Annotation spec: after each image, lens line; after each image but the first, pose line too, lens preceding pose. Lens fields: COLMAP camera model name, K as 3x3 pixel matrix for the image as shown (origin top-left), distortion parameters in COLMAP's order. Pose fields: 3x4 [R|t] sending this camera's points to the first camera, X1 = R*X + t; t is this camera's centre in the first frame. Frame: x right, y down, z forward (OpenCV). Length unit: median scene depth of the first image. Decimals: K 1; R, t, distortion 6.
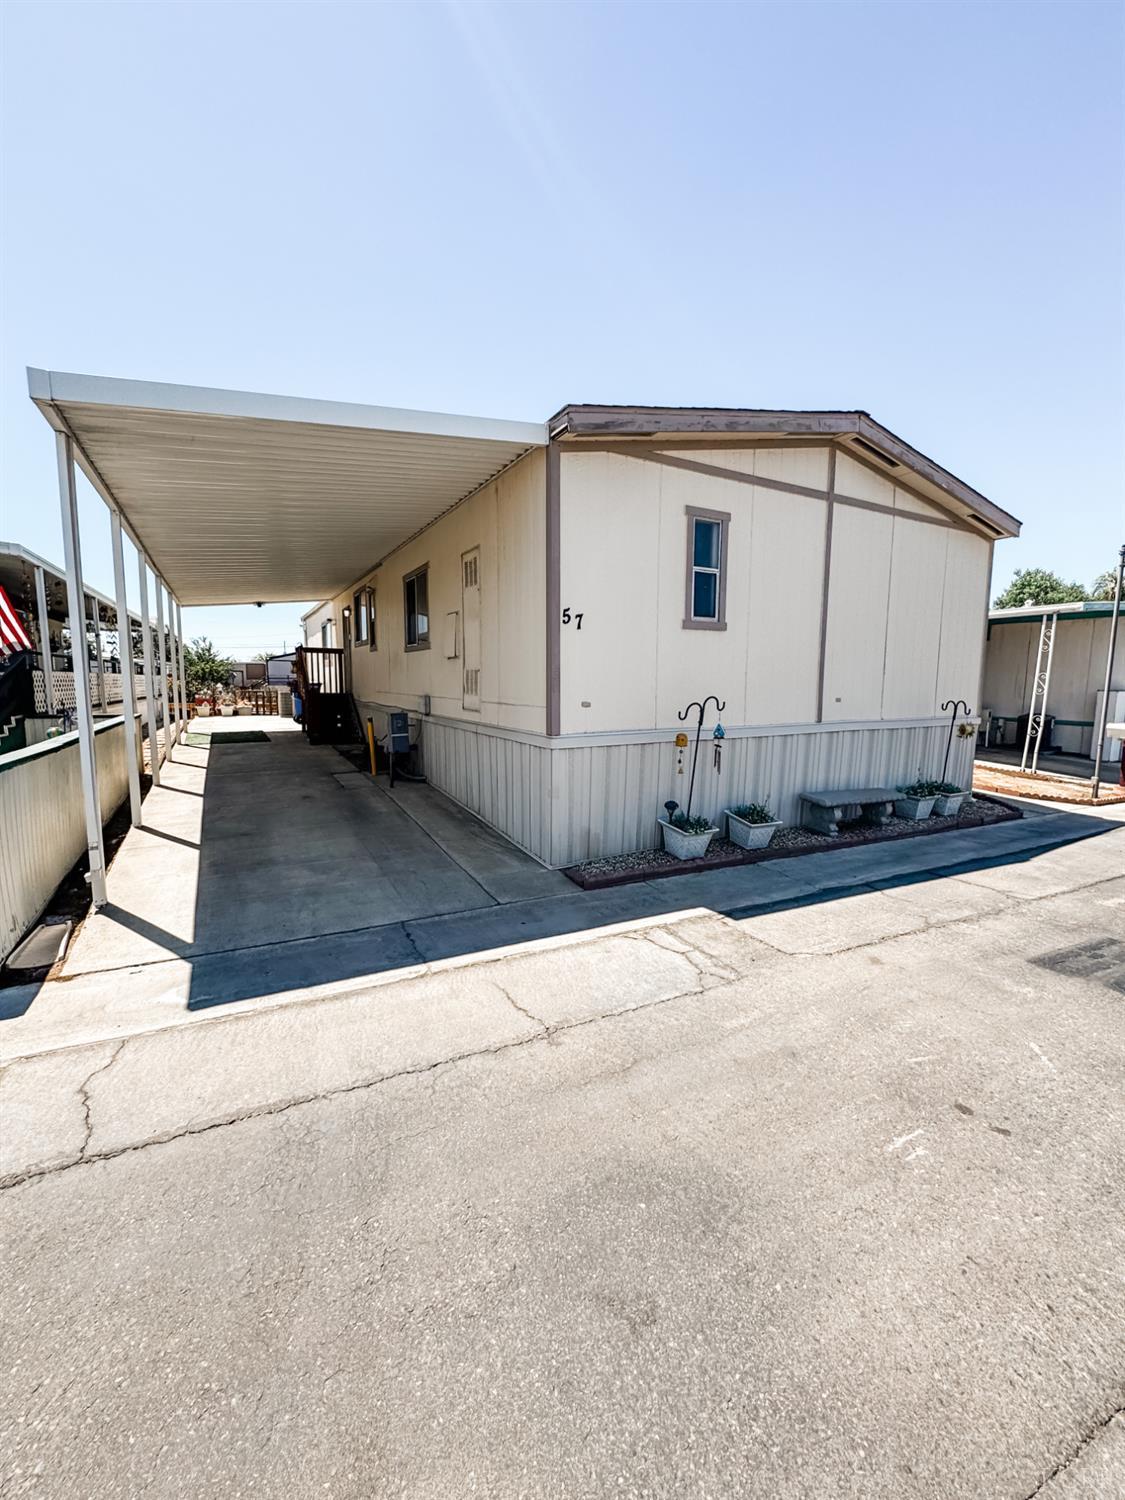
lens RADIAL K [[601.1, 0, 562.5], [0, 601.1, 750.0], [0, 0, 1]] dist [-0.001041, -0.000019]
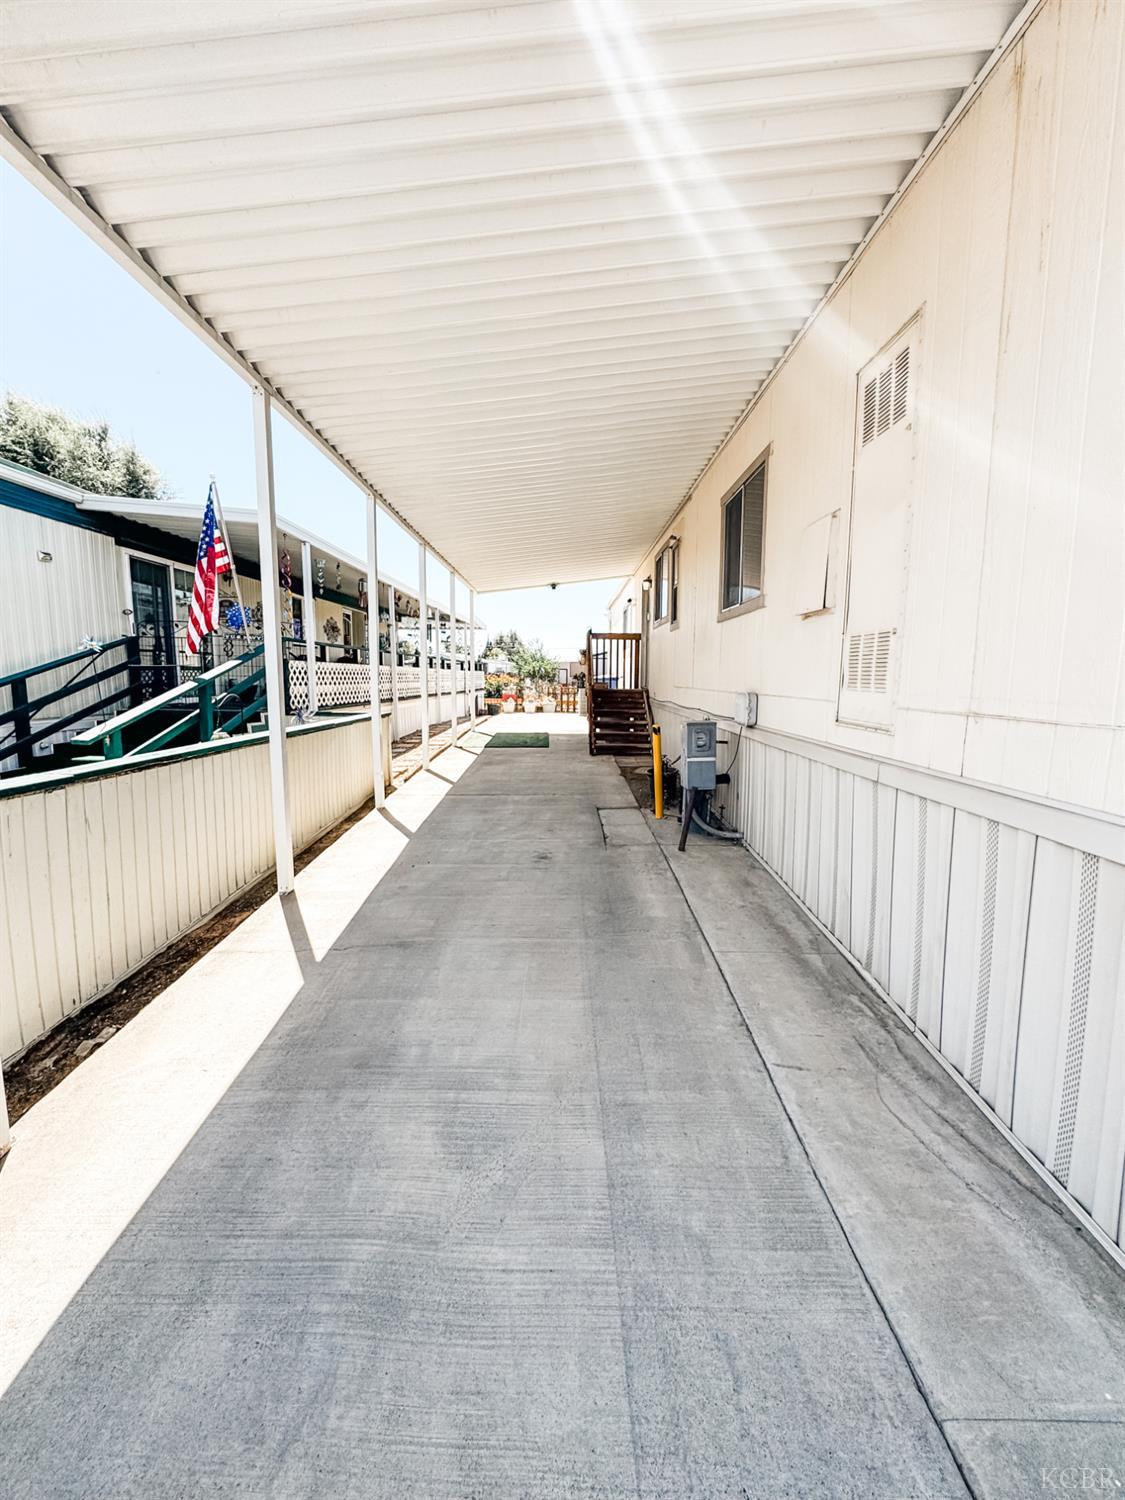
lens RADIAL K [[601.1, 0, 562.5], [0, 601.1, 750.0], [0, 0, 1]] dist [-0.001041, -0.000019]
pose [[0.874248, 0.053601, -0.482512, -0.102350], [-0.051889, 0.998510, 0.016906, -0.035776], [0.482699, 0.010257, 0.875726, 0.405100]]
